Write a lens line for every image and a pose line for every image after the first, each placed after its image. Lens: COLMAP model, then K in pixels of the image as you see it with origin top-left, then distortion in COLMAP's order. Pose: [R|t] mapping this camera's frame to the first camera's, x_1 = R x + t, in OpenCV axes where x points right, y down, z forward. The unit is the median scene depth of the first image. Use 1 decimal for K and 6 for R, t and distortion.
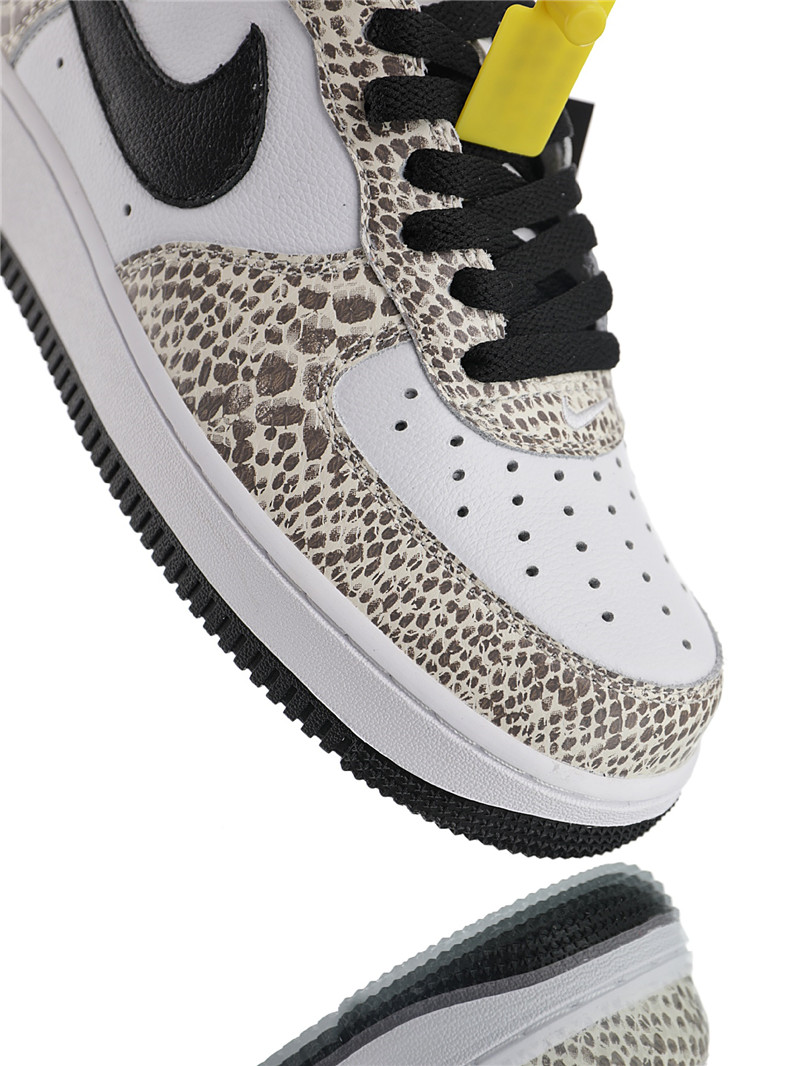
lens RADIAL K [[1378.0, 0, 400.0], [0, 1378.0, 533.0], [0, 0, 1]] dist [-0.037310, 0.028856]
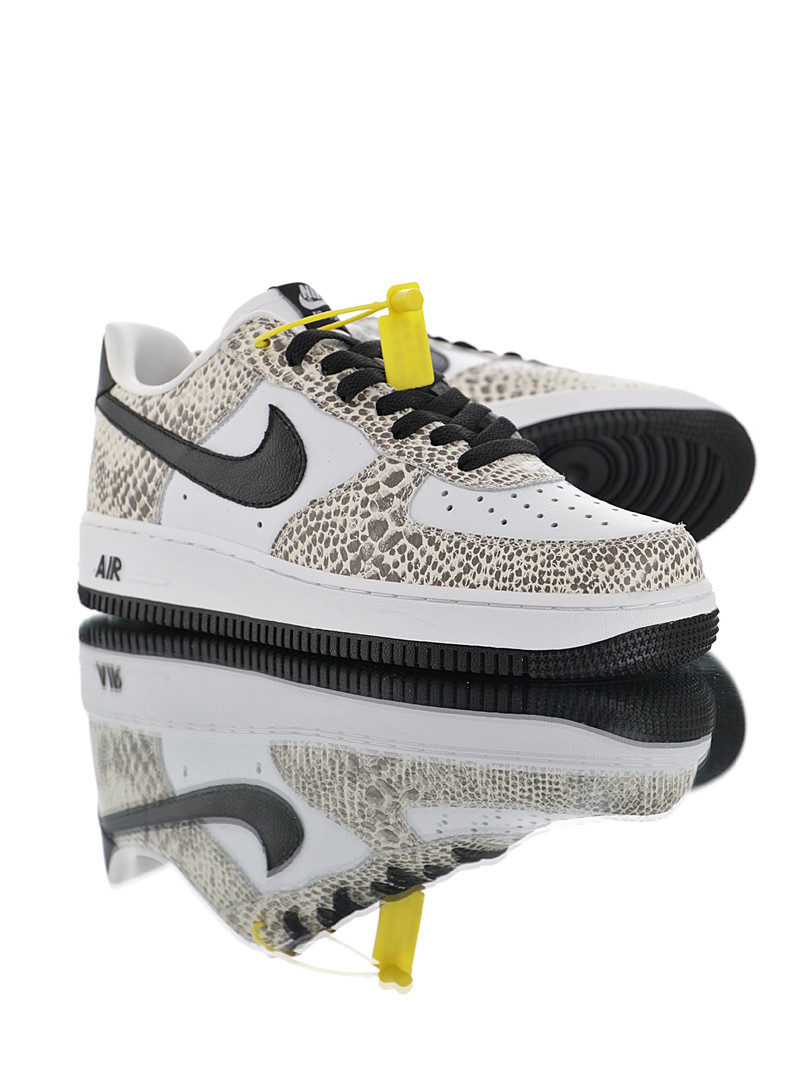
lens RADIAL K [[1378.0, 0, 400.0], [0, 1378.0, 533.0], [0, 0, 1]] dist [-0.037310, 0.028856]
pose [[0.834870, -0.535297, 0.128252, -0.305452], [0.534606, 0.733035, -0.420543, 0.676690], [0.131102, 0.419663, 0.898162, -0.629407]]
